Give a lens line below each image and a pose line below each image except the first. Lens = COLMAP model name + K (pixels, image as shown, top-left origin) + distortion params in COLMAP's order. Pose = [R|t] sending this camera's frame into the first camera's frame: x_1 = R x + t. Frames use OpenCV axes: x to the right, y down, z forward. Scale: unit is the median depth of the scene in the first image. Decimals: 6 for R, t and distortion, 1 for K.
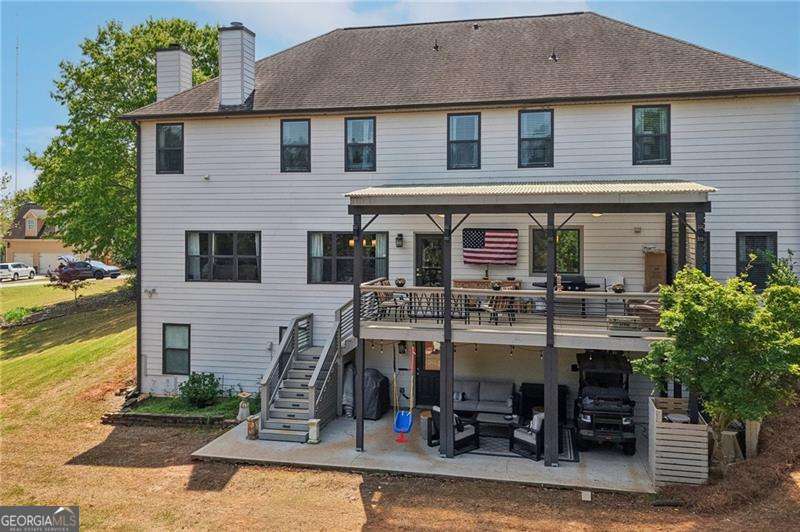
lens RADIAL K [[658.9, 0, 406.2], [0, 658.9, 251.4], [0, 0, 1]] dist [0.039859, -0.059364]
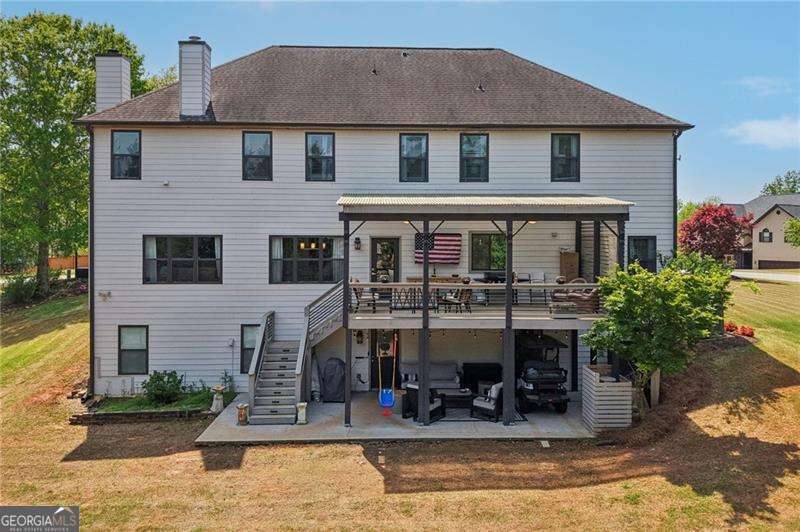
lens RADIAL K [[650.7, 0, 403.8], [0, 650.7, 262.9], [0, 0, 1]] dist [0.060080, -0.108610]
pose [[0.967045, -0.010712, 0.254381, -0.227967], [0.007848, 0.999894, 0.012271, 0.003500], [-0.254486, -0.009871, 0.967026, -0.104769]]
